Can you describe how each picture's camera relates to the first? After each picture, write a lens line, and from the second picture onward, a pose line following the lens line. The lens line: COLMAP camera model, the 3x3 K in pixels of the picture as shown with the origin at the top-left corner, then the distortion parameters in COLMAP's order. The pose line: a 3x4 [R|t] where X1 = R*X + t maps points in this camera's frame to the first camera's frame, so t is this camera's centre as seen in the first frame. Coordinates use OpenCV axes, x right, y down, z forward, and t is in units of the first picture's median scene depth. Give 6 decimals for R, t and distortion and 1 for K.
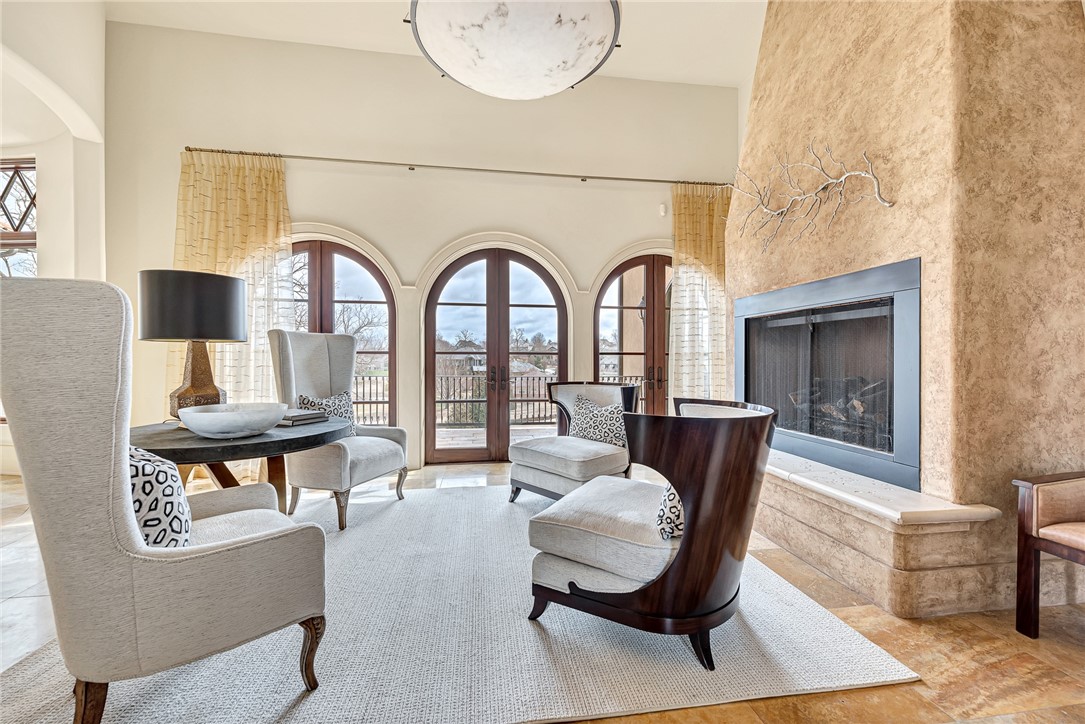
lens RADIAL K [[437.6, 0, 542.5], [0, 437.6, 362.0], [0, 0, 1]] dist [0.001960, 0.000144]
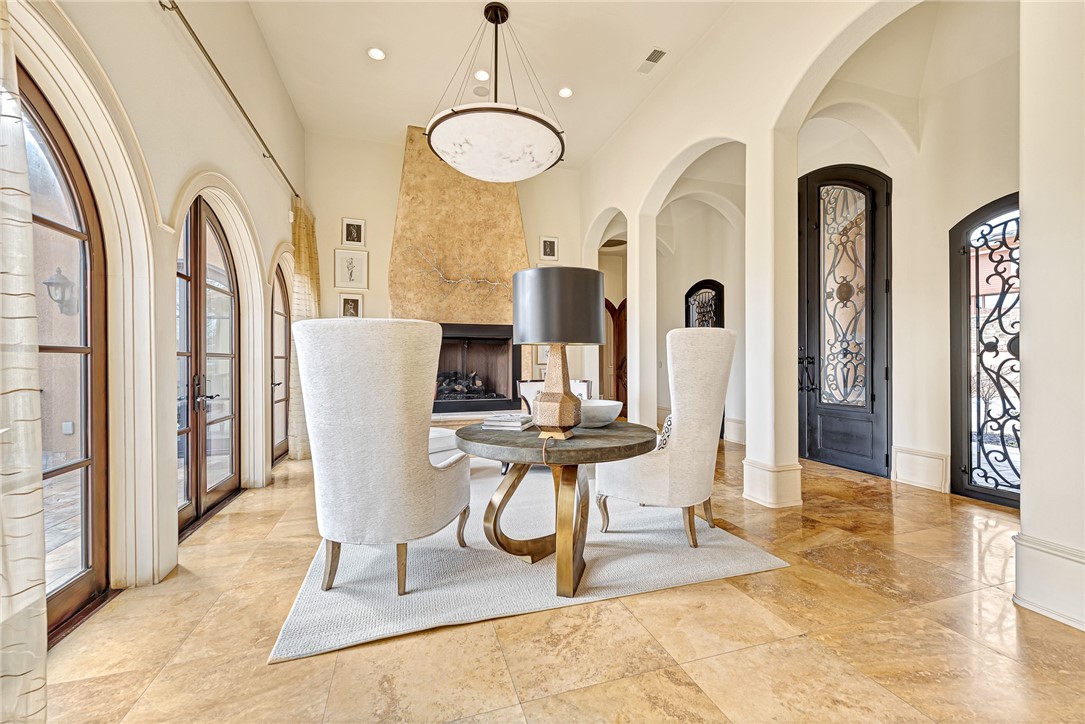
lens RADIAL K [[437.6, 0, 542.5], [0, 437.6, 362.0], [0, 0, 1]] dist [0.001960, 0.000144]
pose [[-0.168766, -0.010704, 0.985598, -1.297338], [0.004084, 0.999925, 0.011559, -0.023974], [-0.985648, 0.005976, -0.168710, 0.905773]]
